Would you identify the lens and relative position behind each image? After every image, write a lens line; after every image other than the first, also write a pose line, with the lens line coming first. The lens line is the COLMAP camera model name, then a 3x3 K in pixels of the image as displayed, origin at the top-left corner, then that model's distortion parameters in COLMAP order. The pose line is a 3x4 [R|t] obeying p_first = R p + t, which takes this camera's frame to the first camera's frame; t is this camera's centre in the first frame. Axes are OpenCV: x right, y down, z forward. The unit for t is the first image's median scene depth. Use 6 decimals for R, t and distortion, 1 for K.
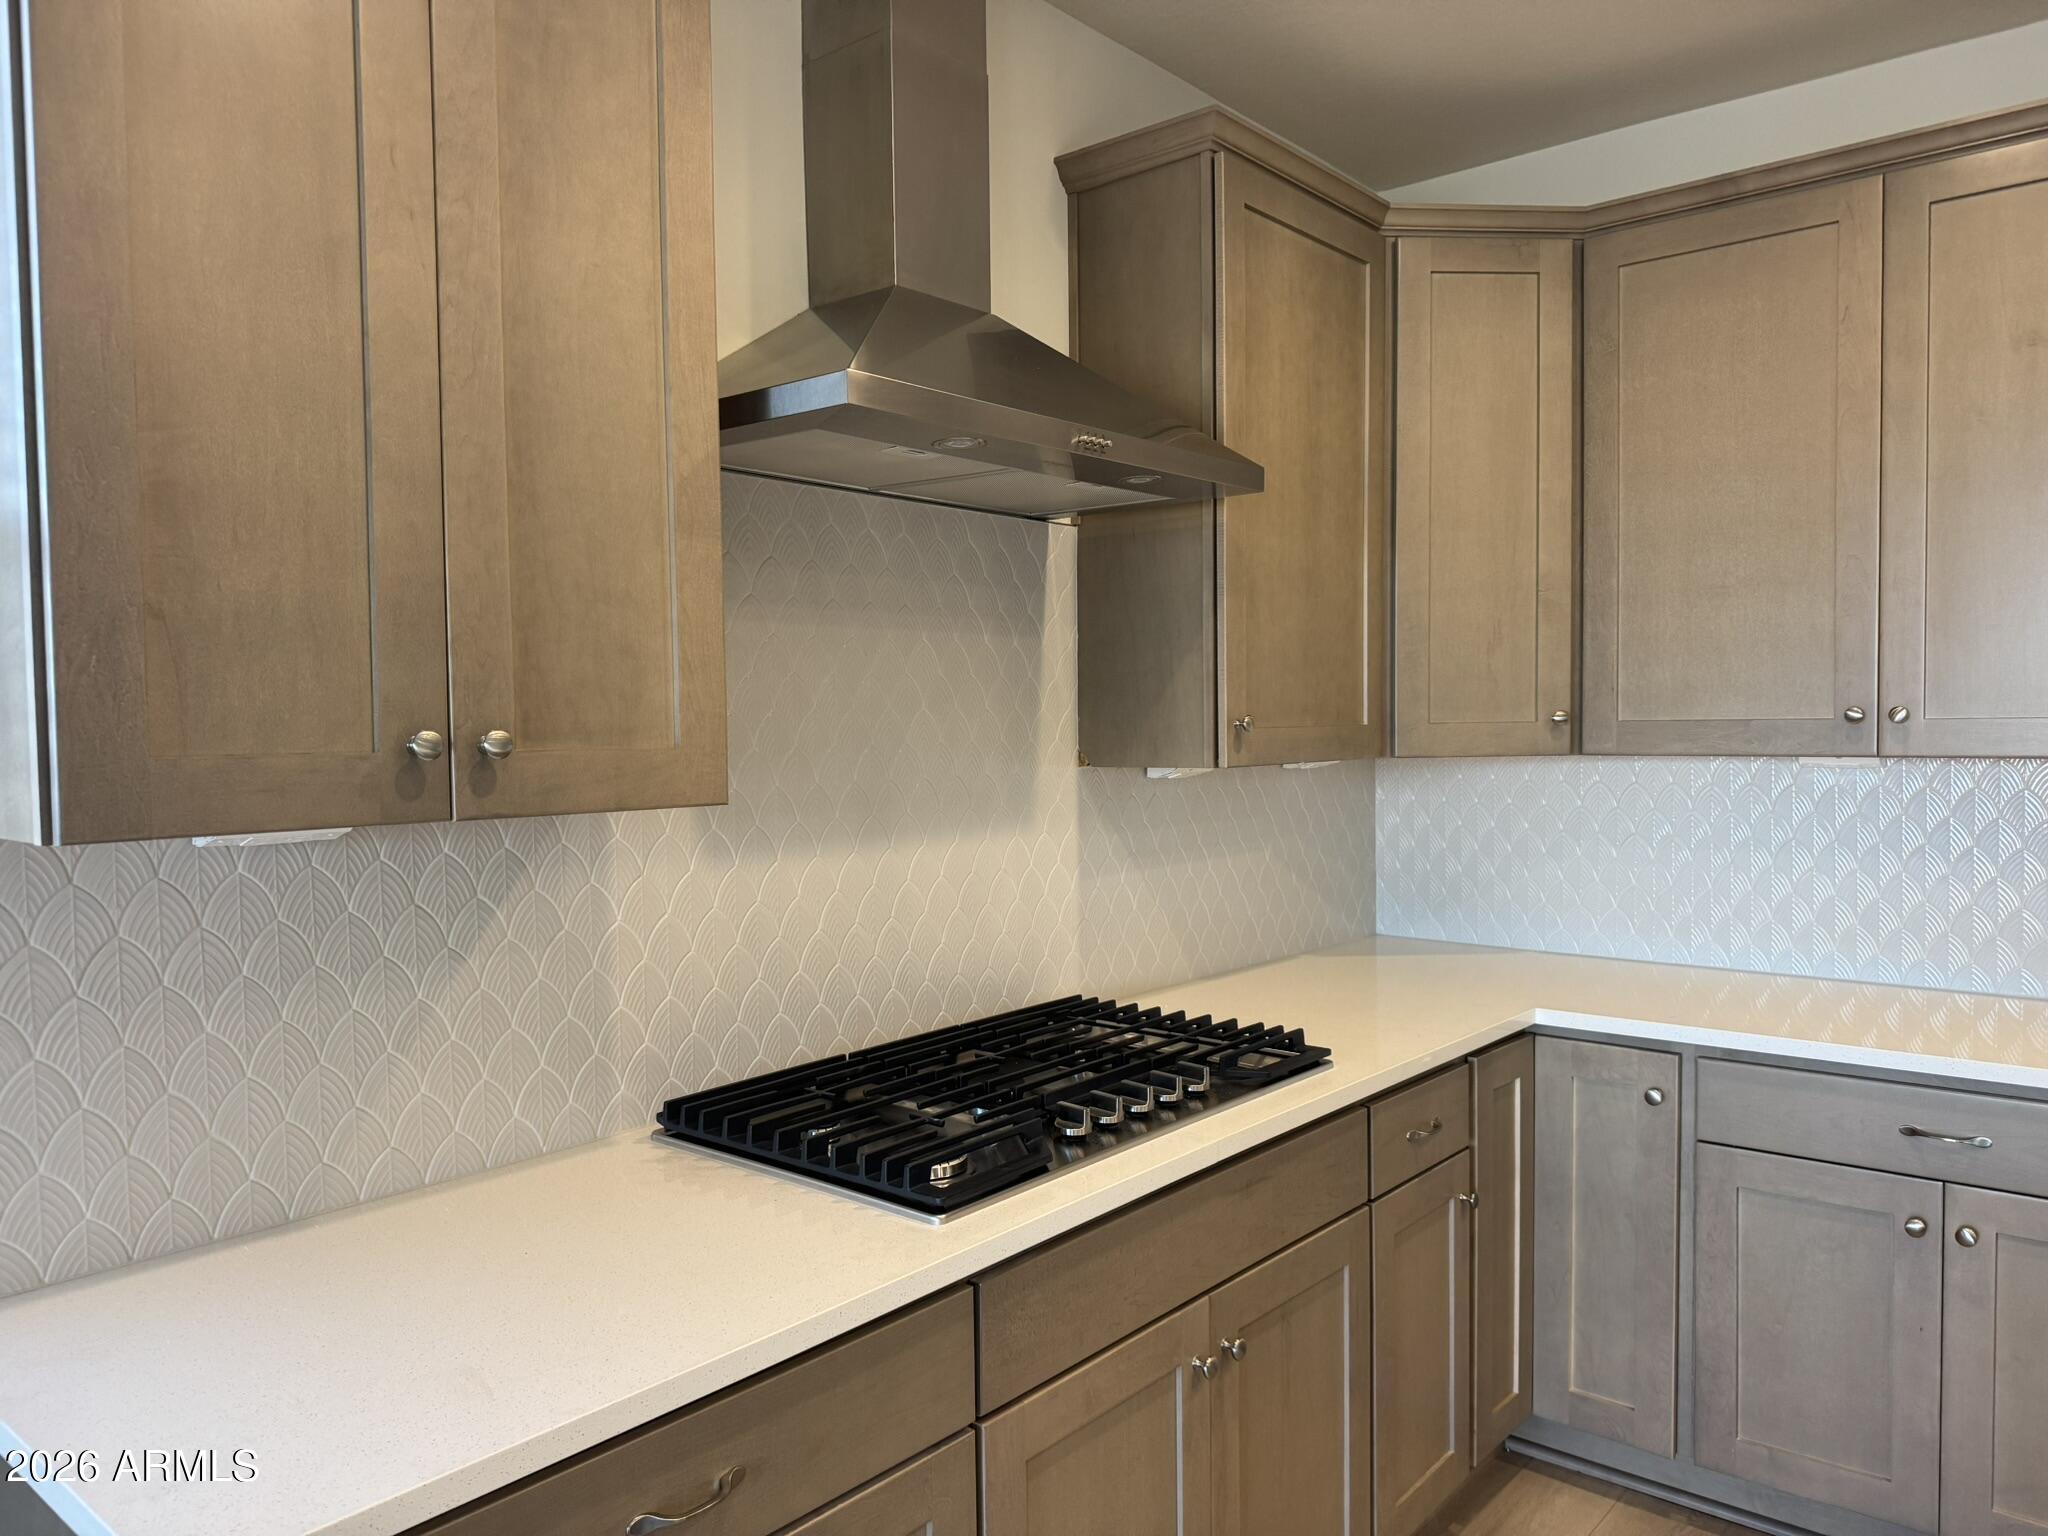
lens RADIAL K [[1438.9, 0, 1008.5], [0, 1438.9, 787.3], [0, 0, 1]] dist [0.060614, -0.076829]
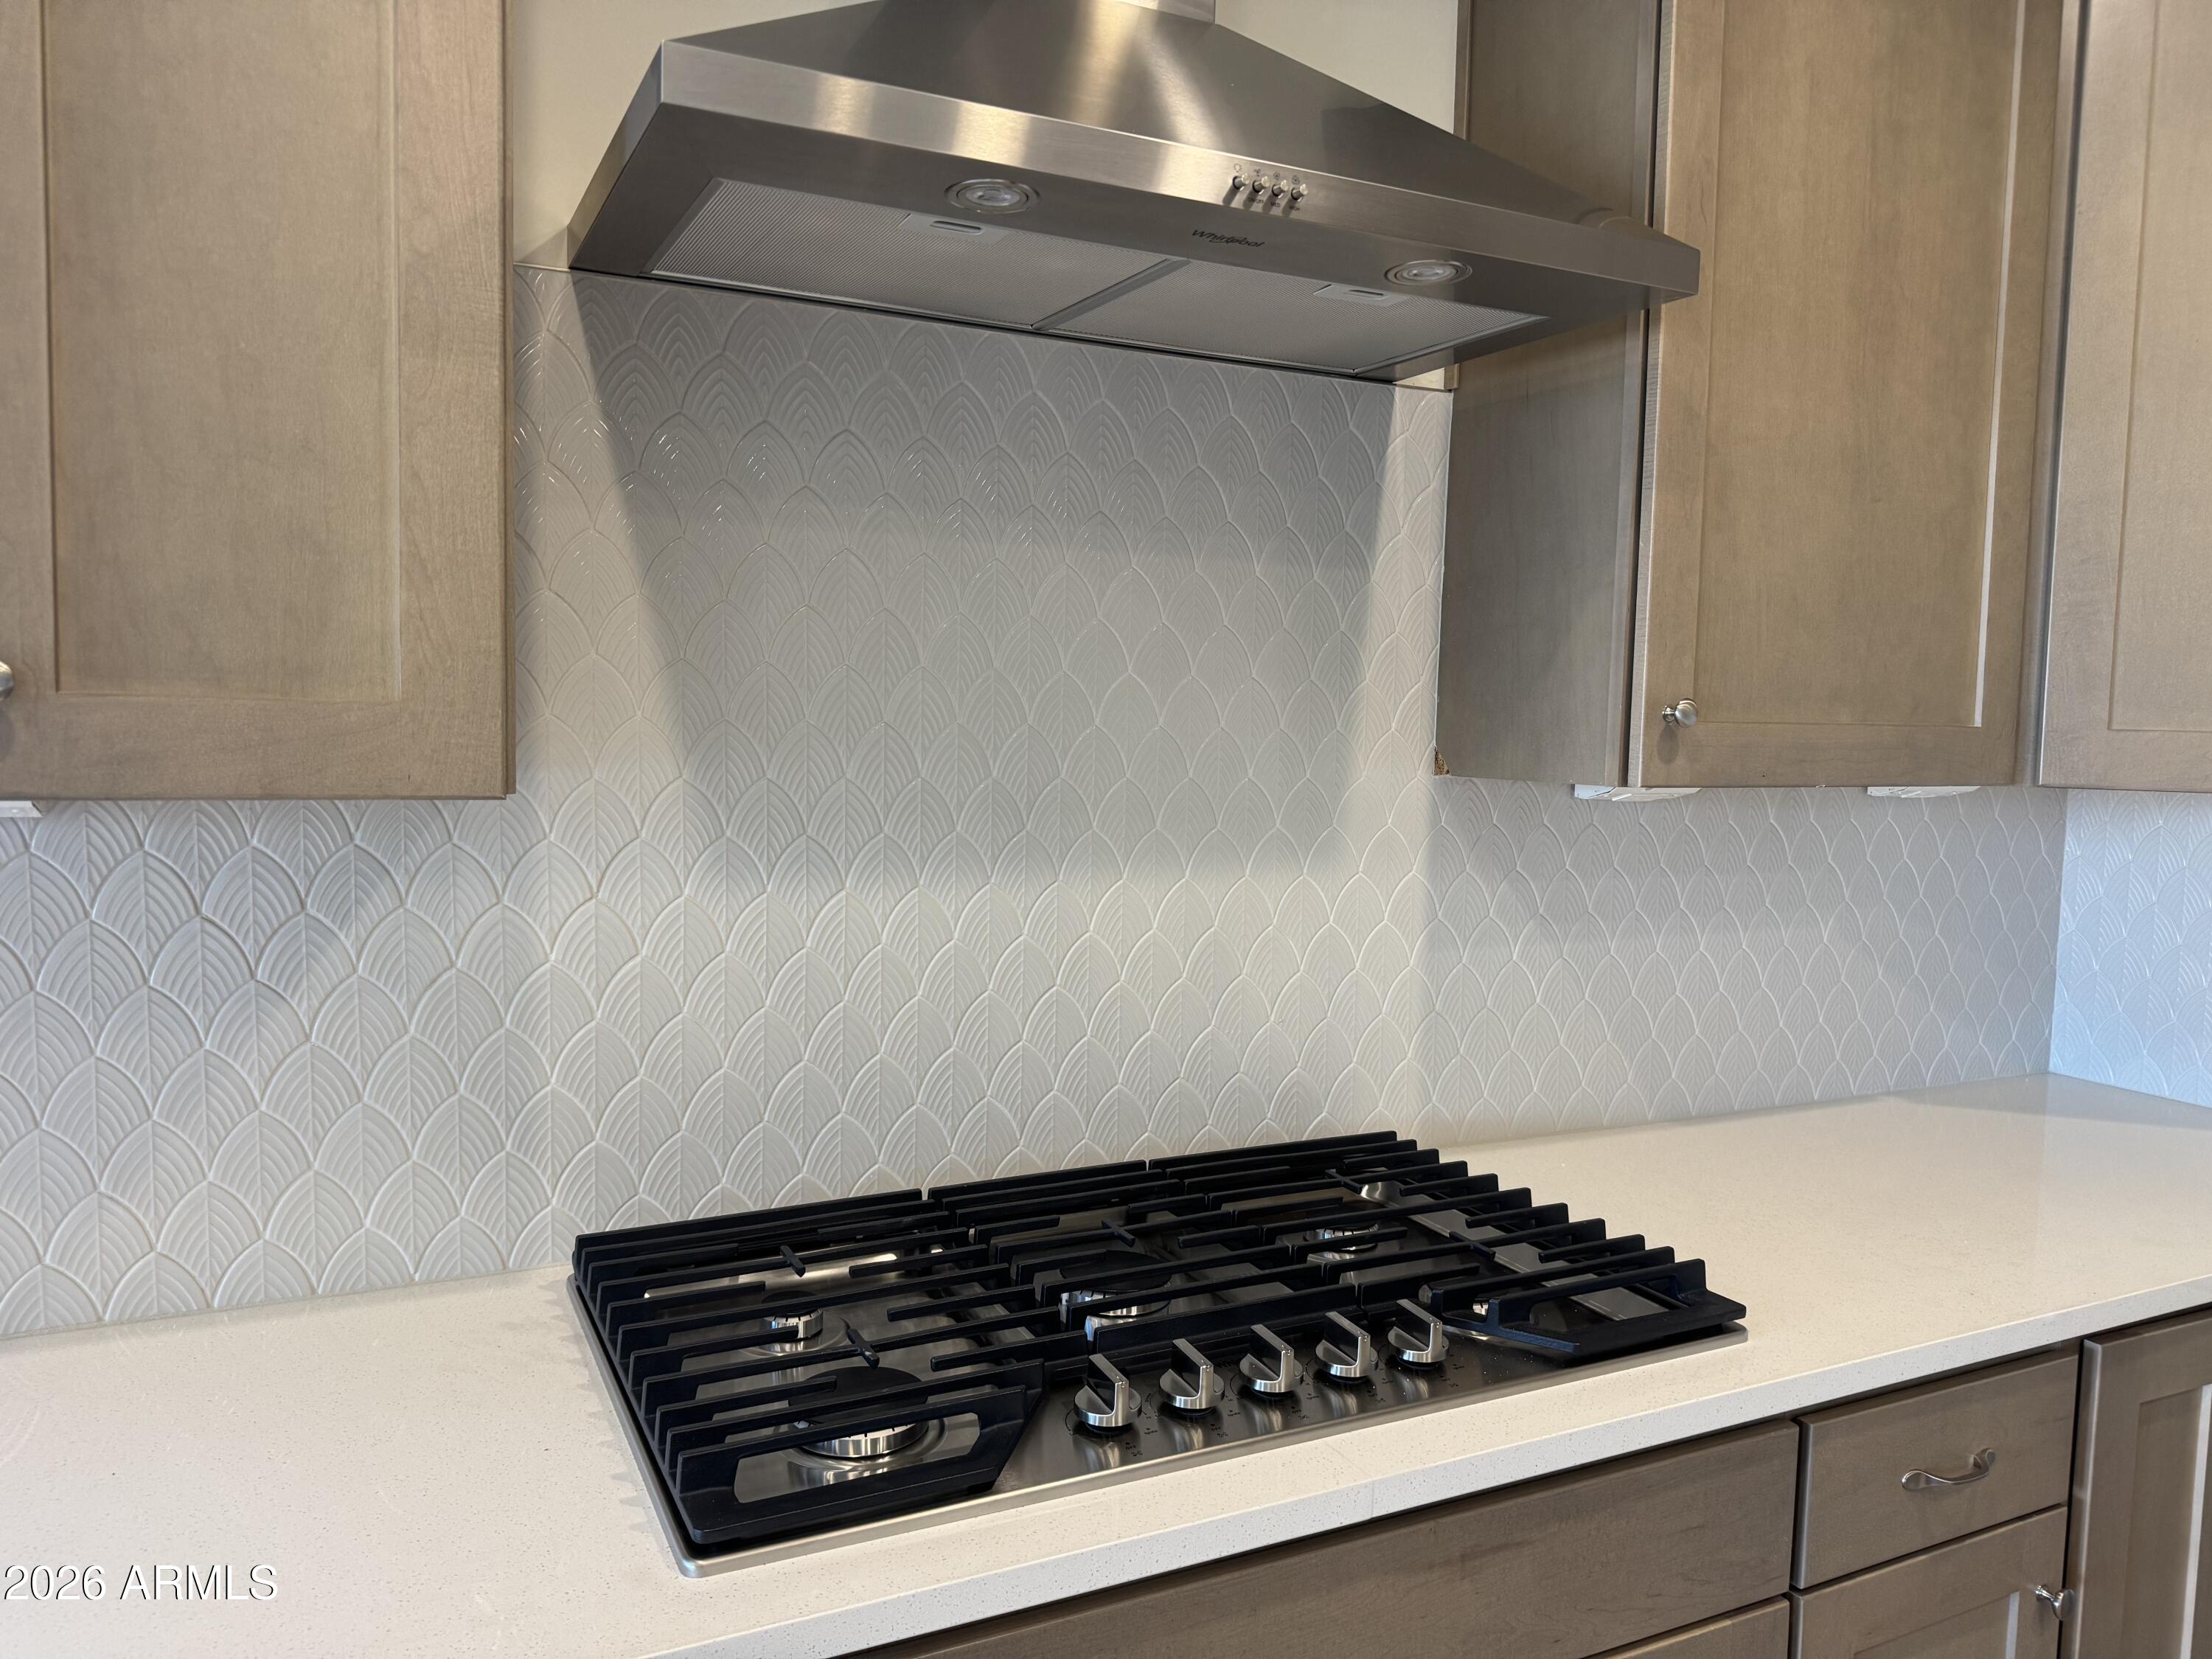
lens RADIAL K [[1554.1, 0, 1099.3], [0, 1554.1, 819.8], [0, 0, 1]] dist [0.060614, -0.076829]
pose [[0.918892, 0.060414, -0.389856, 0.210284], [-0.052157, 0.998134, 0.031741, -0.009528], [0.391046, -0.008833, 0.920329, 0.344570]]
